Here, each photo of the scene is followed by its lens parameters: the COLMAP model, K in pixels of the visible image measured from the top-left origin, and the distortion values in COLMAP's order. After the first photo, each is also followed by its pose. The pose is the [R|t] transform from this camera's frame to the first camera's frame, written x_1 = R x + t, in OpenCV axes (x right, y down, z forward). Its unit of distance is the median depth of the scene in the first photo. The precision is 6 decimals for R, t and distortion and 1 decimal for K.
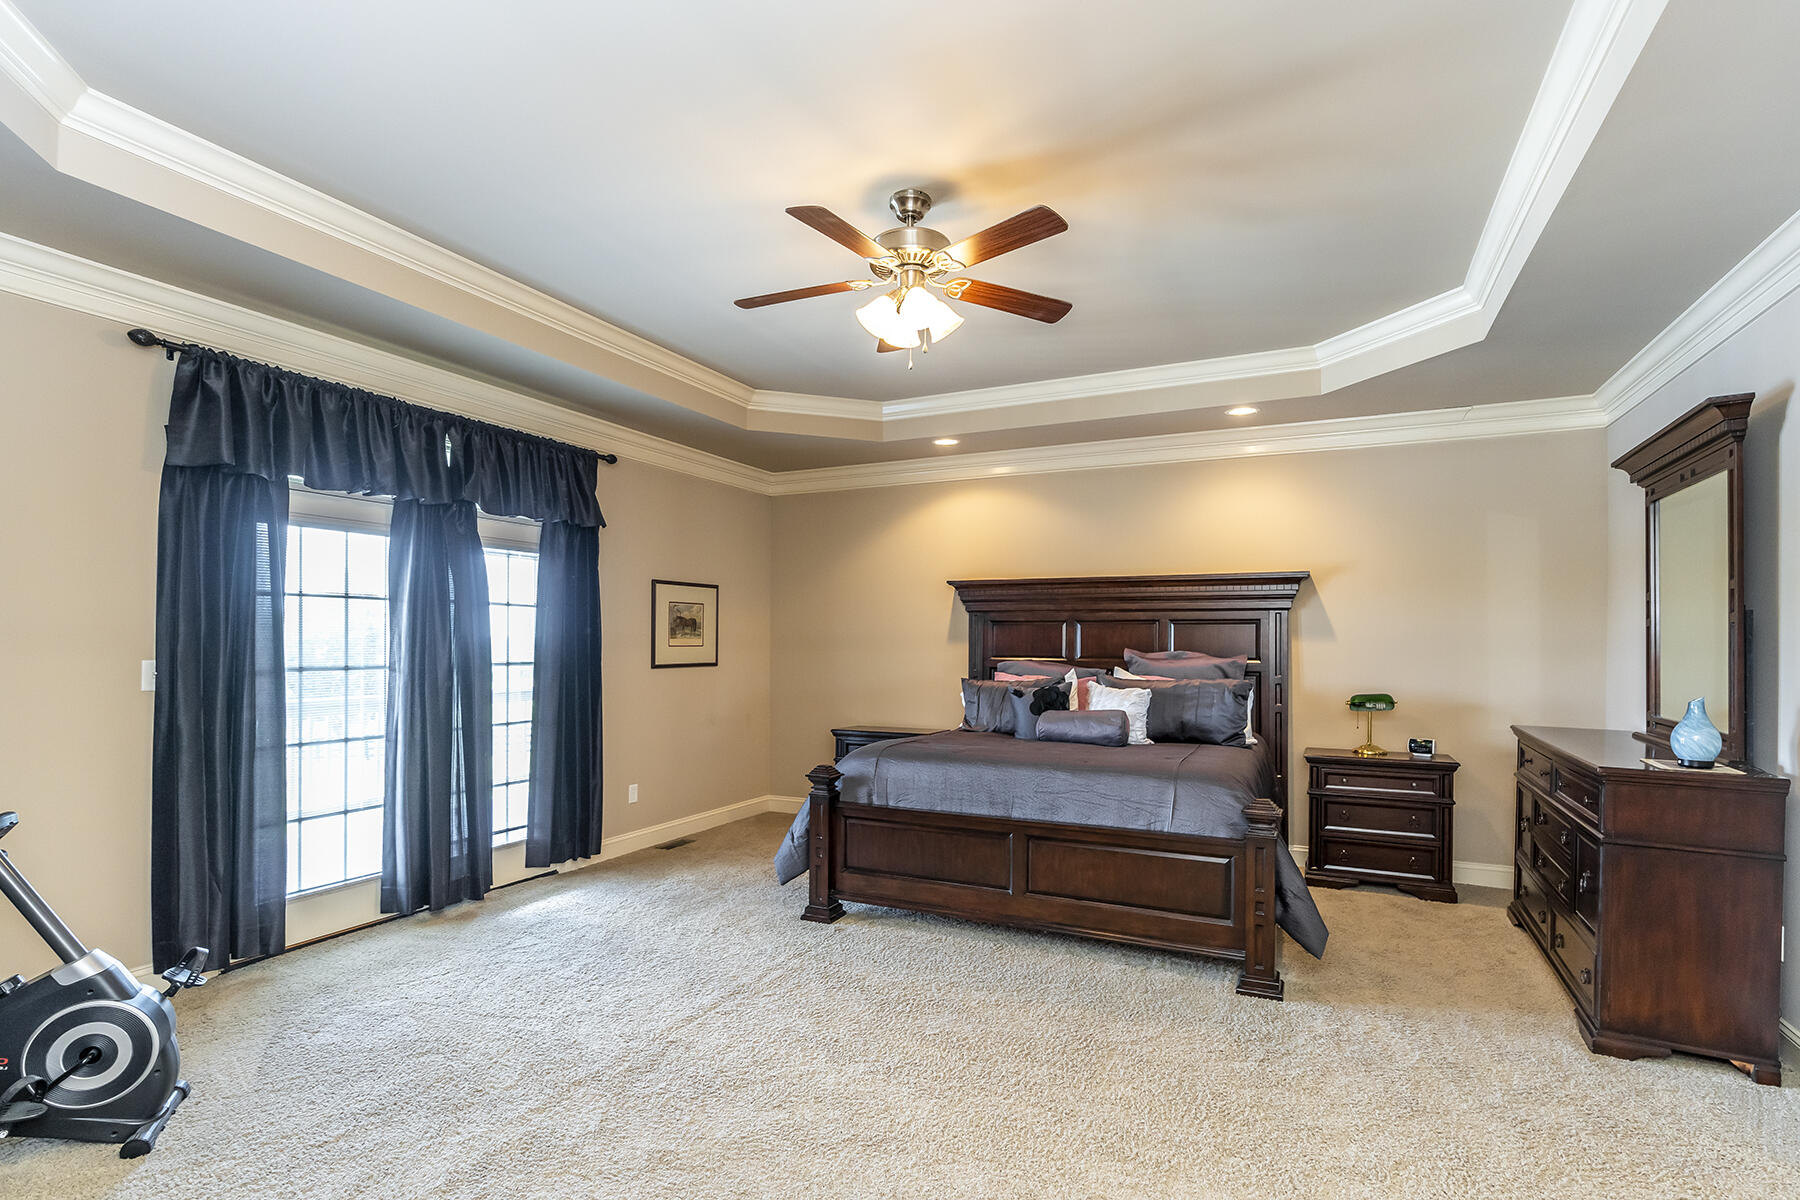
lens RADIAL K [[887.4, 0, 922.8], [0, 887.4, 639.4], [0, 0, 1]] dist [0.000998, 0.001302]
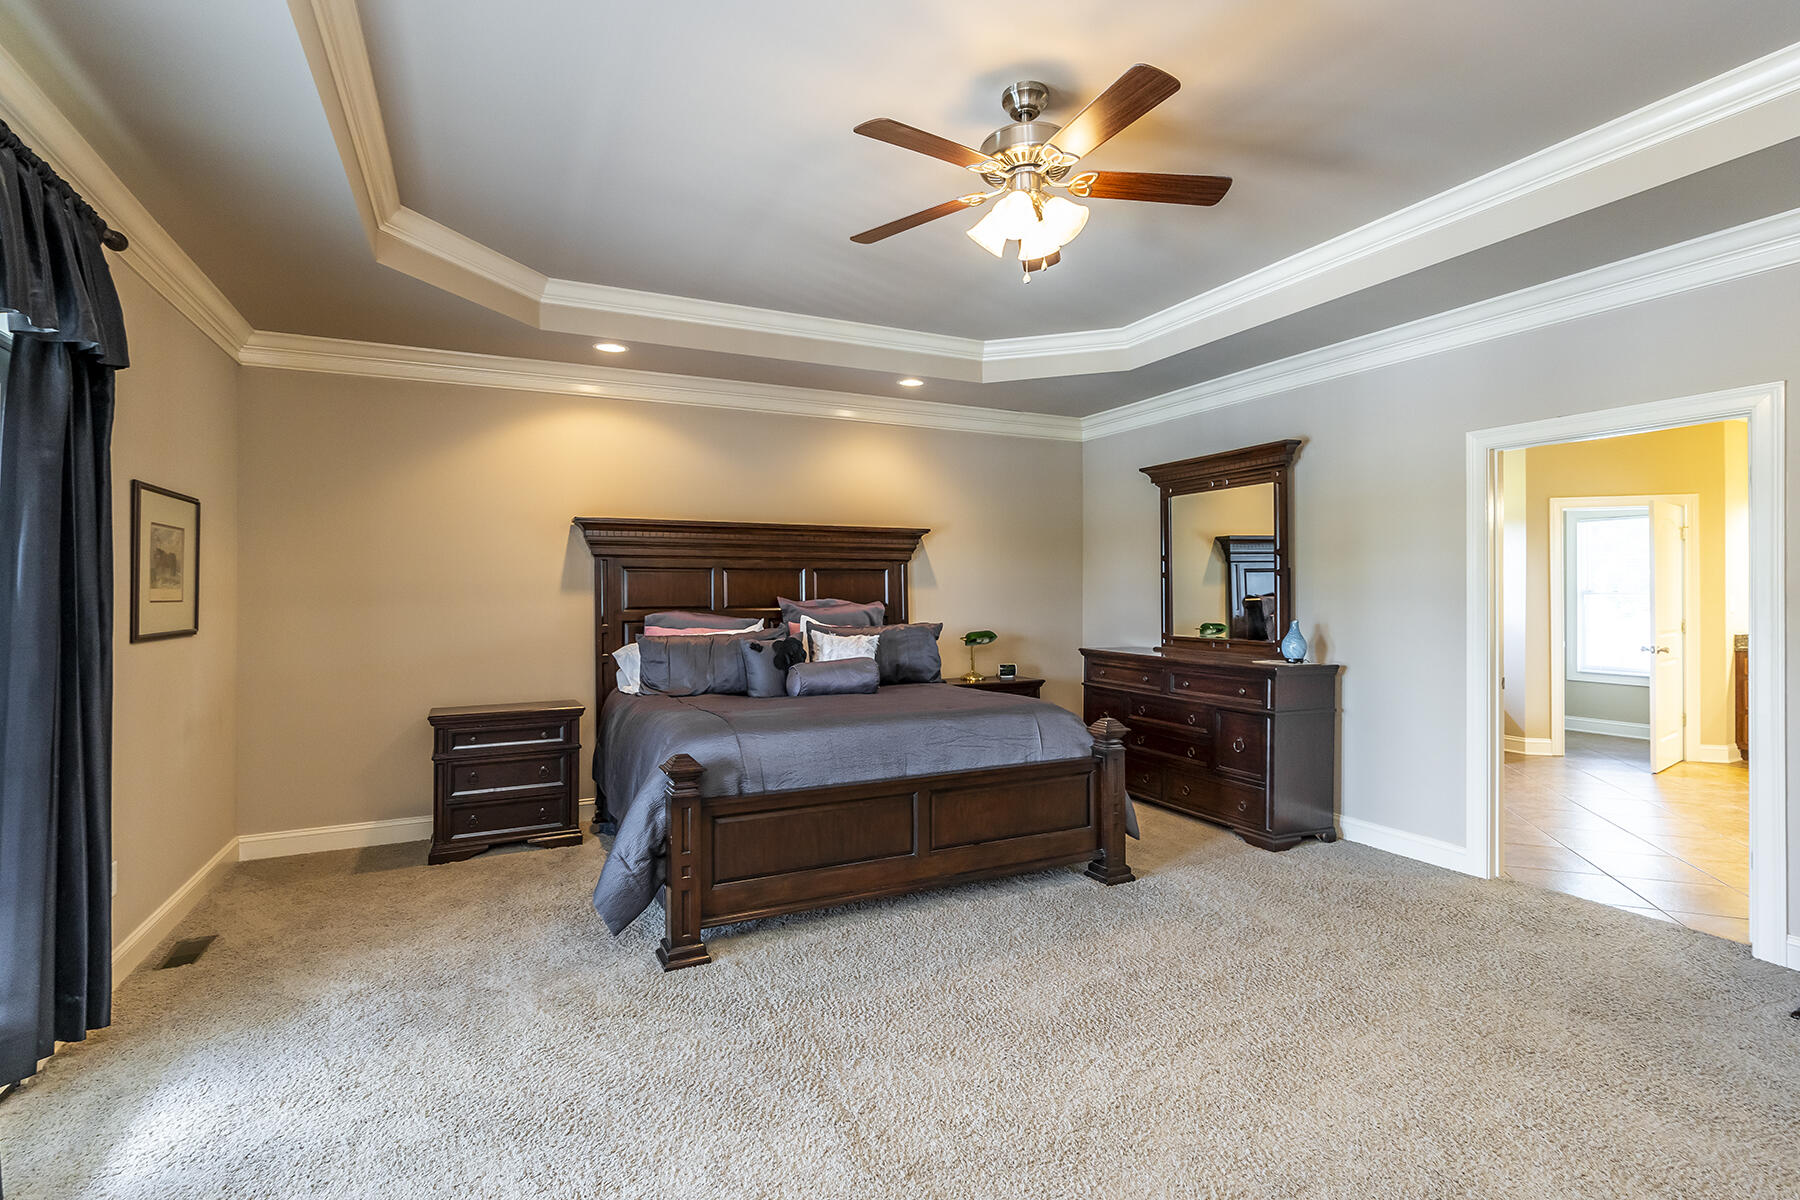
lens RADIAL K [[825.0, 0, 900.1], [0, 825.0, 591.5], [0, 0, 1]] dist [0.005263, 0.000952]
pose [[0.632800, -0.005445, 0.774297, -0.458557], [0.005263, 0.999982, 0.002730, 0.002496], [-0.774298, 0.002348, 0.632817, 0.357195]]
